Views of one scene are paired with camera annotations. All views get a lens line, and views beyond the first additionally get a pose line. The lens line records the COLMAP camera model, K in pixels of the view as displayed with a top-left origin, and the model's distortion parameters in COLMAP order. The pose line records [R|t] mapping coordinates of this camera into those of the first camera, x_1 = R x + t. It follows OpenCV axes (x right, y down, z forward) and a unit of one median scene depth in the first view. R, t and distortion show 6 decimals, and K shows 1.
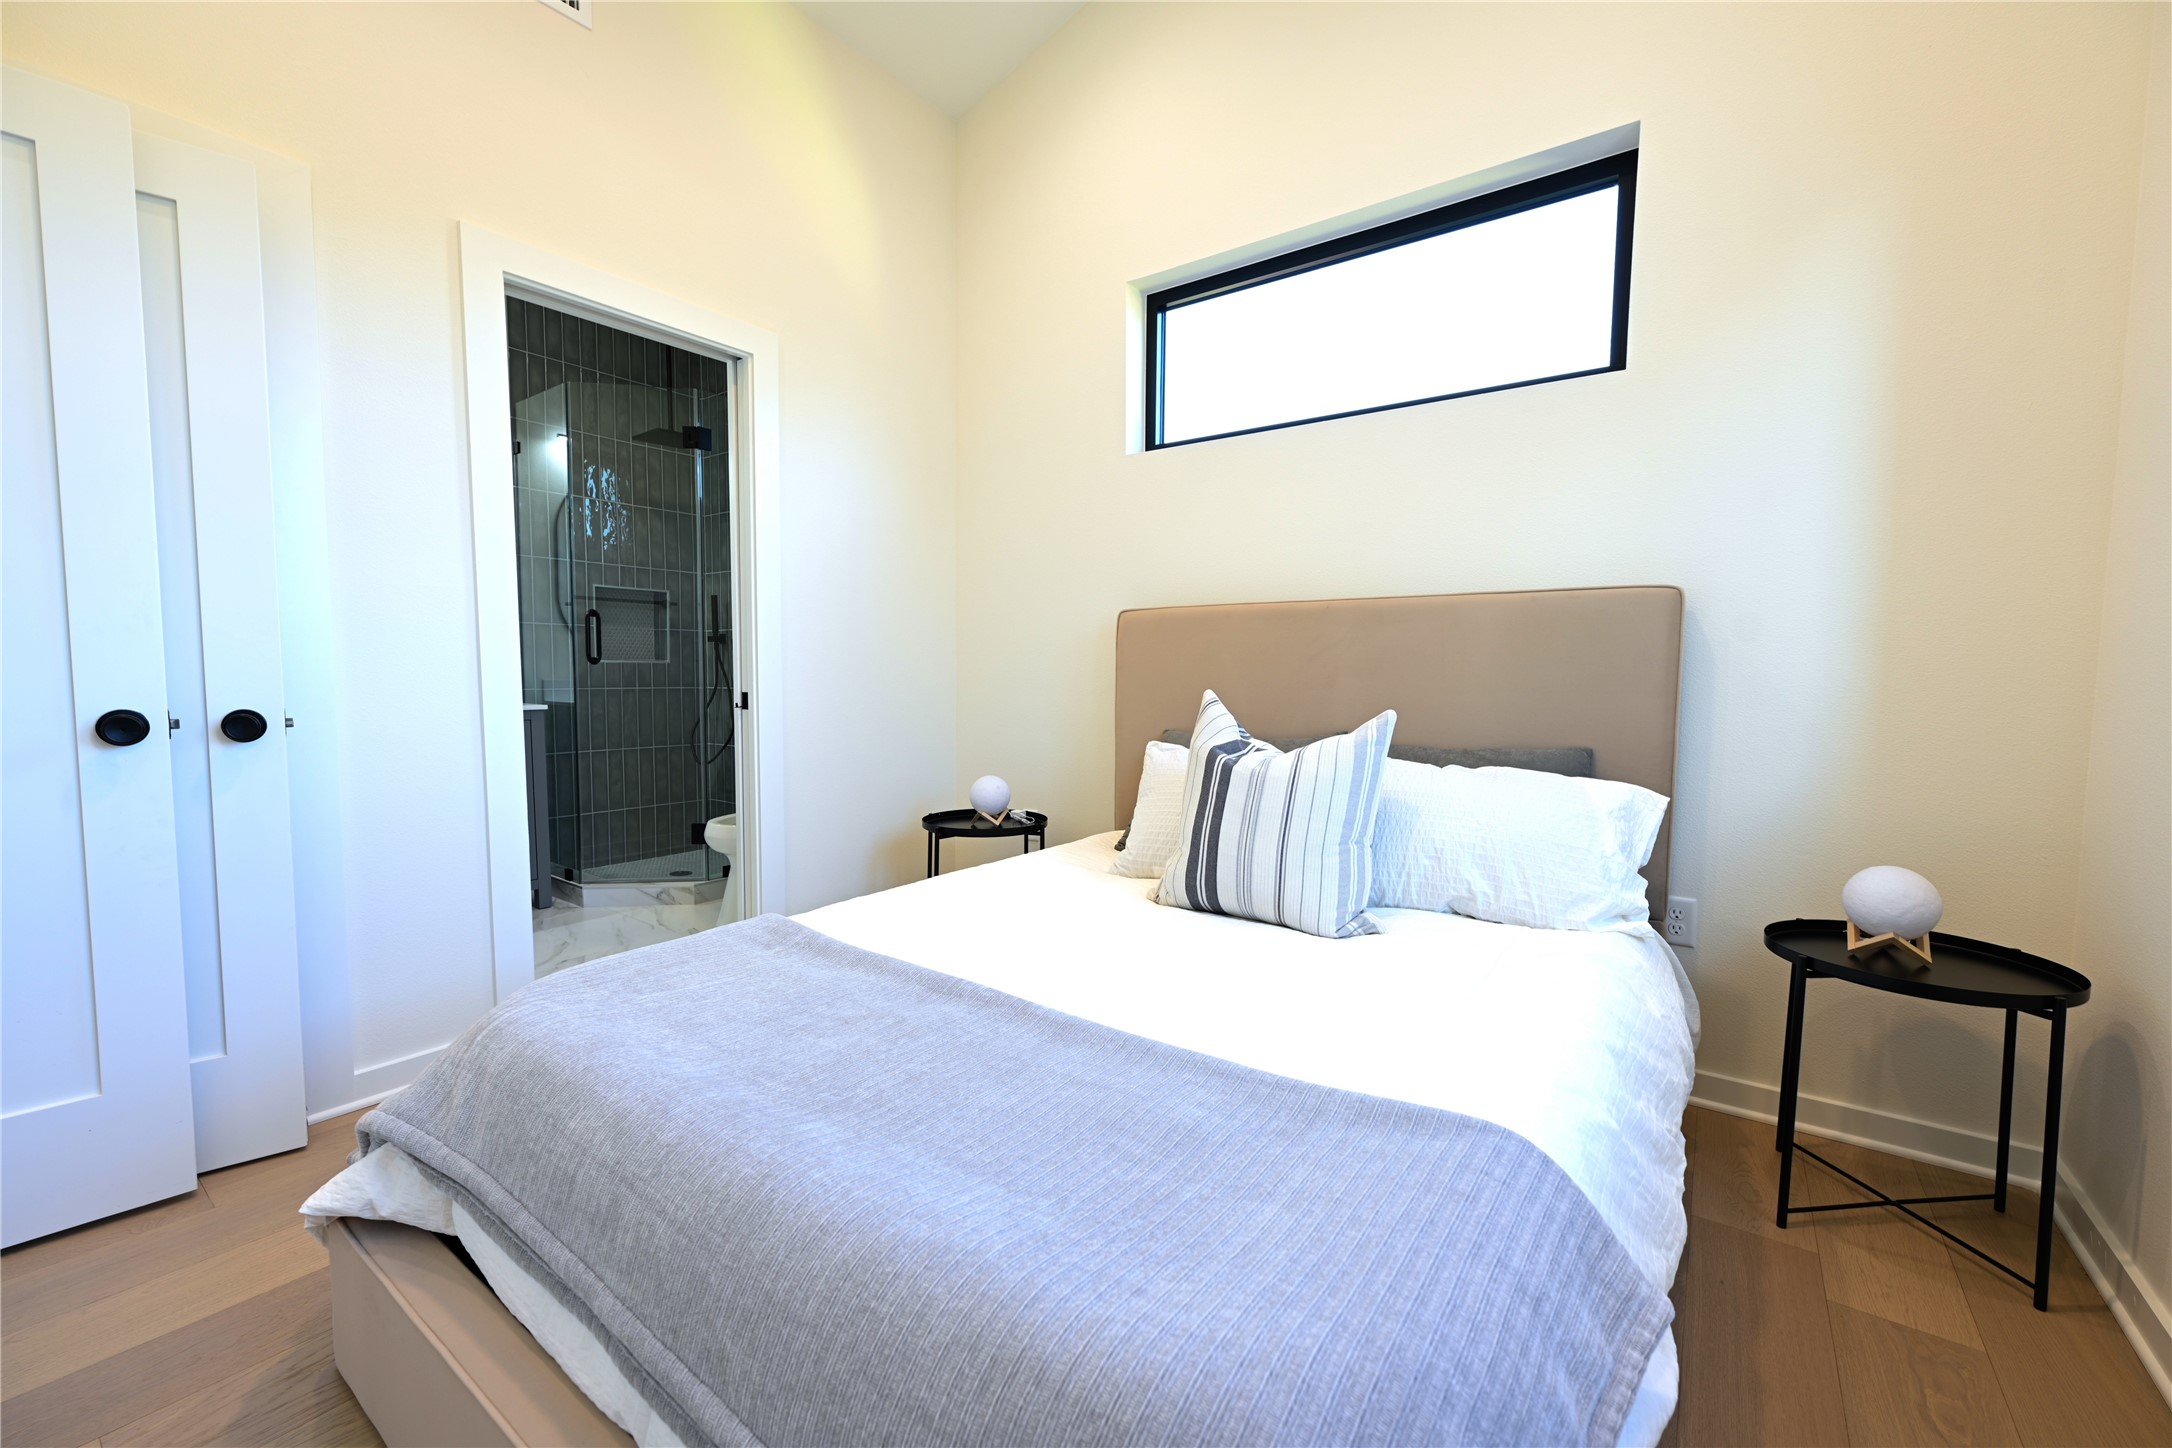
lens RADIAL K [[858.6, 0, 1089.0], [0, 858.6, 723.9], [0, 0, 1]] dist [-0.003795, -0.000195]
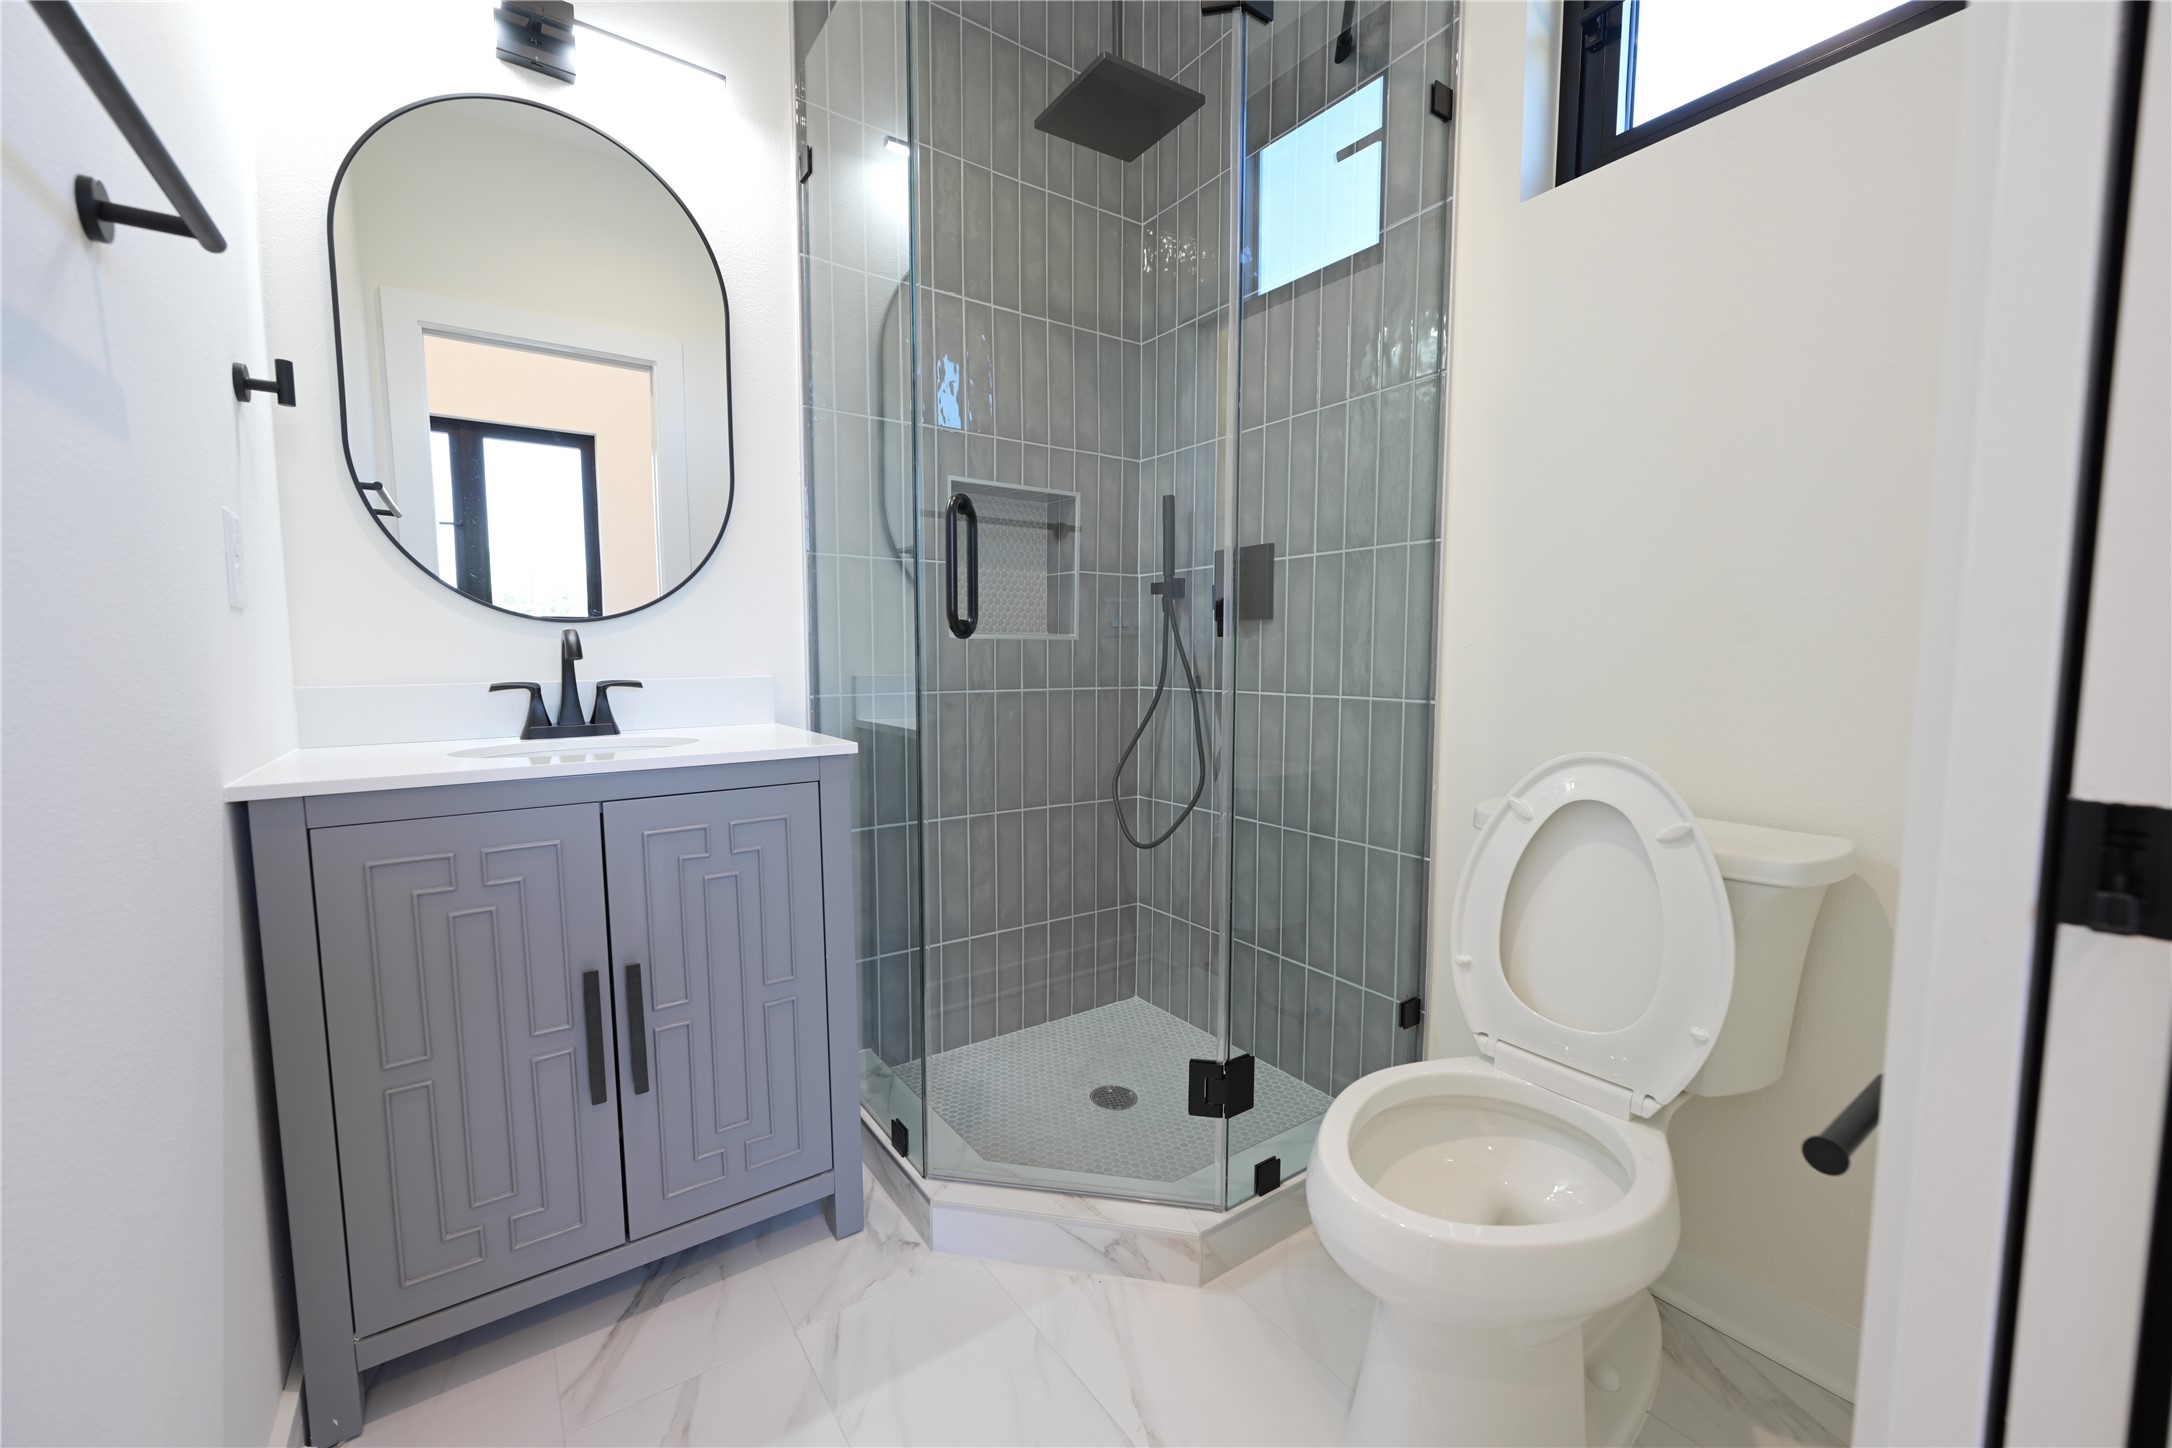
lens RADIAL K [[858.6, 0, 1084.0], [0, 858.6, 732.0], [0, 0, 1]] dist [-0.003795, -0.000195]
pose [[0.946846, 0.021948, -0.320938, -0.368838], [-0.014028, 0.999538, 0.026970, -0.035212], [0.321382, -0.021034, 0.946716, 0.598868]]
